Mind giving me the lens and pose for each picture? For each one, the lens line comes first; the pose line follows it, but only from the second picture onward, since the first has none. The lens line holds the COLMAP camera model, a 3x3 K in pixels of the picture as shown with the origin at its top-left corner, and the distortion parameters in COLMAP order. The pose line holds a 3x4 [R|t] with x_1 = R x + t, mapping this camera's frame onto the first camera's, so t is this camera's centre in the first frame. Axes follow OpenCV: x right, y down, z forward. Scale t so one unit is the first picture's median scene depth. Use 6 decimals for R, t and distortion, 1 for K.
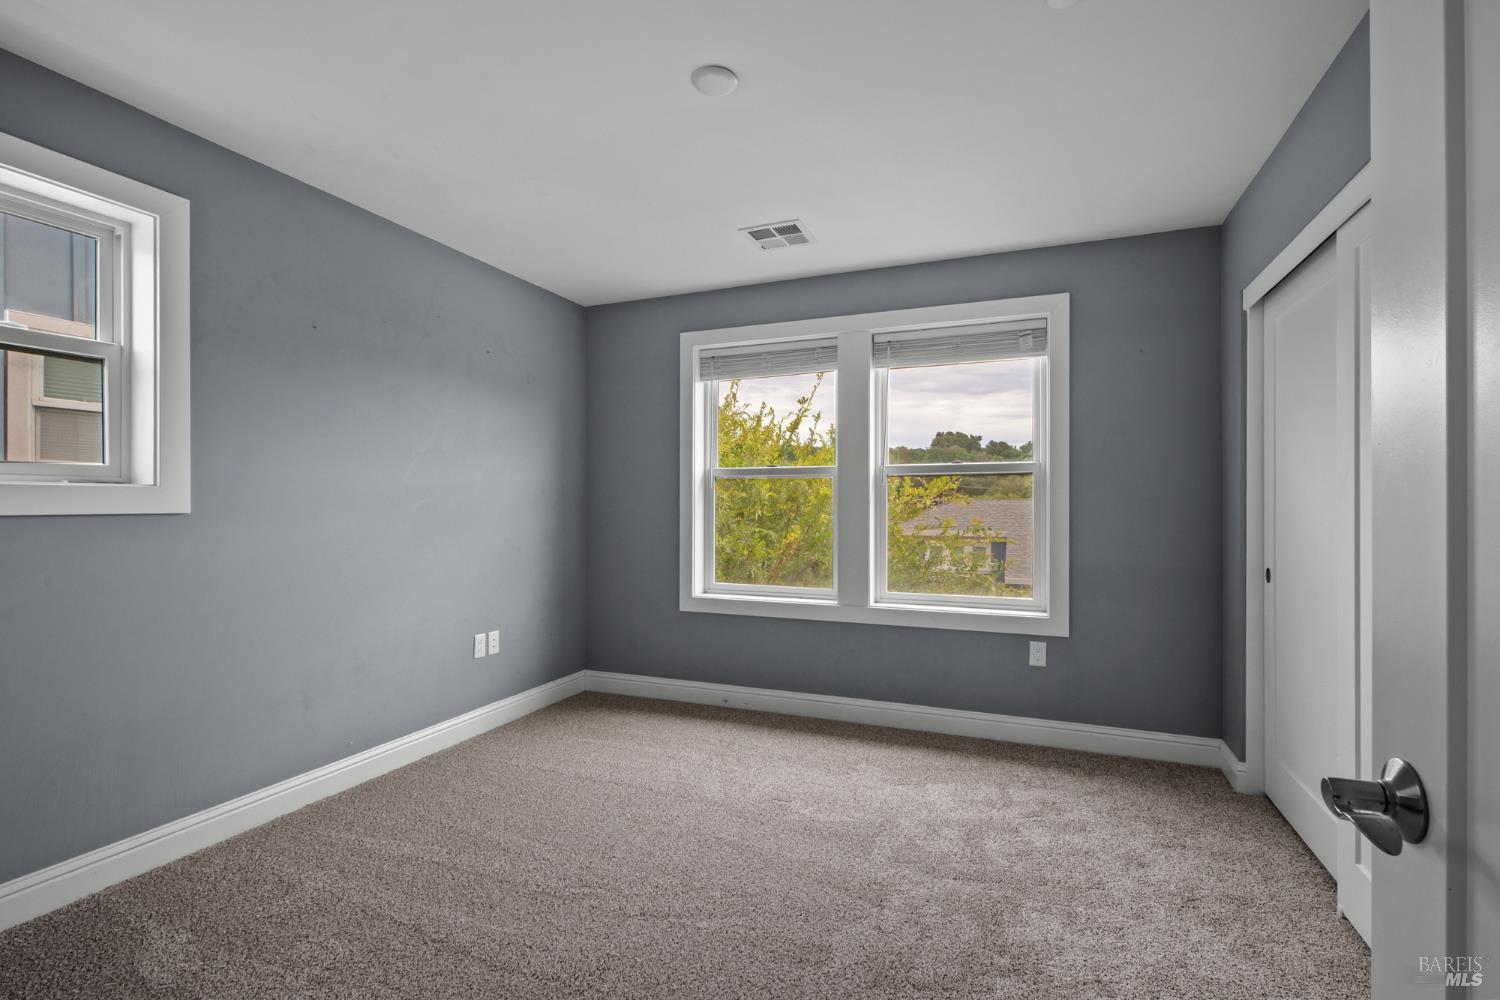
lens RADIAL K [[680.1, 0, 766.5], [0, 680.1, 498.8], [0, 0, 1]] dist [-0.000293, -0.000284]
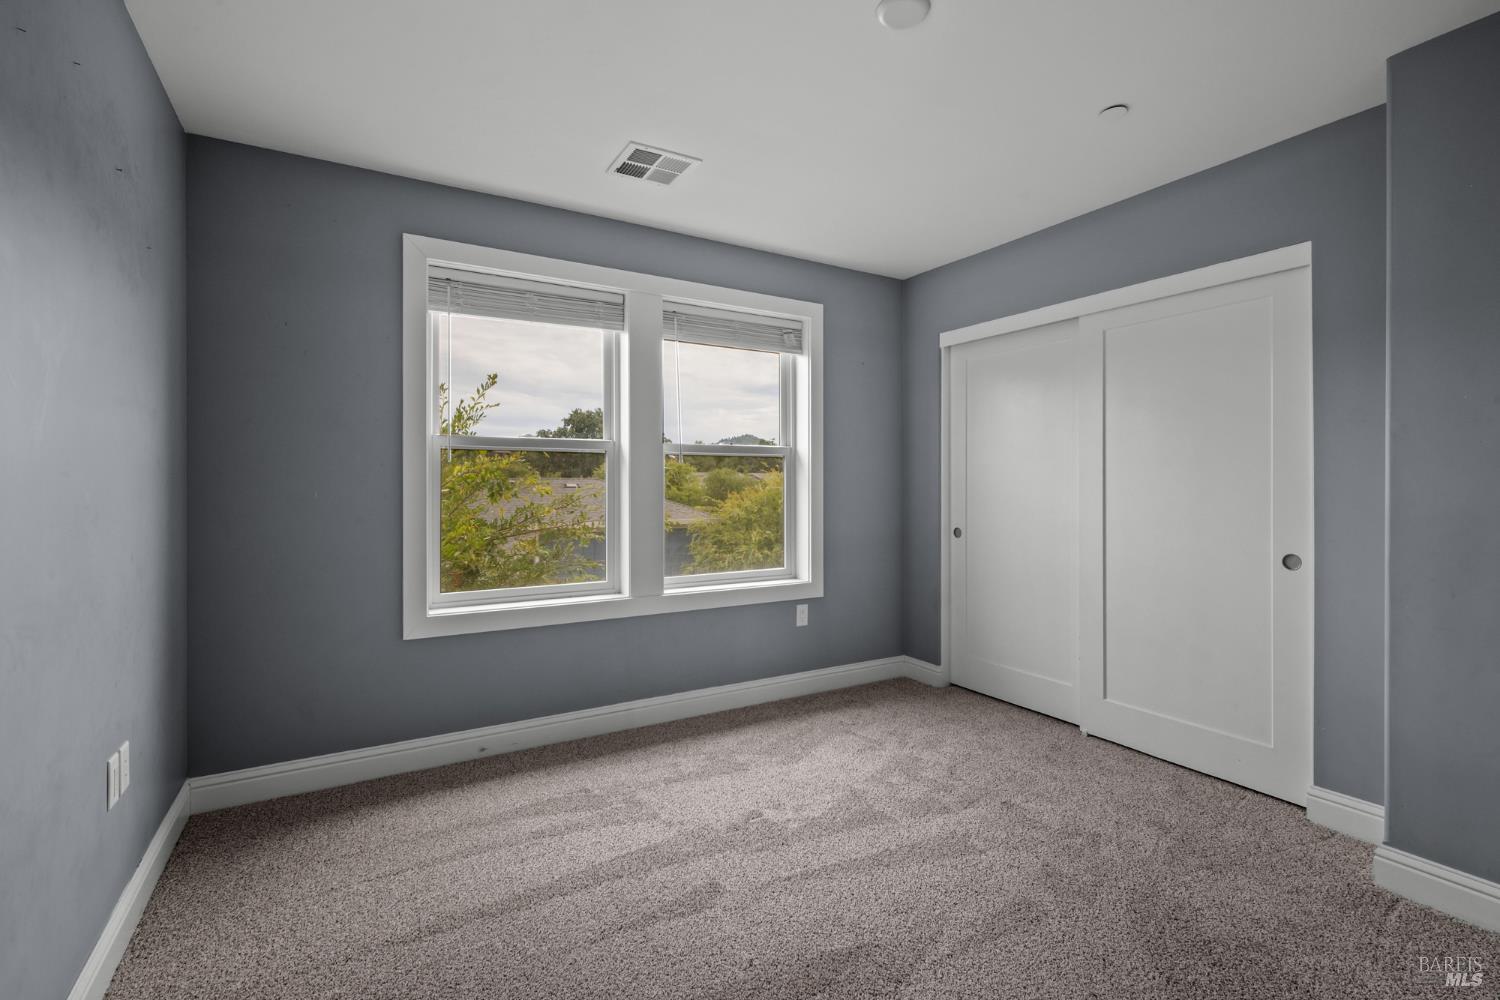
lens RADIAL K [[677.4, 0, 753.5], [0, 677.4, 478.0], [0, 0, 1]] dist [0.002545, 0.000115]
pose [[0.609535, 0.006422, 0.792733, -0.559479], [-0.008190, 0.999965, -0.001804, 0.000728], [-0.792717, -0.005393, 0.609566, 0.378123]]
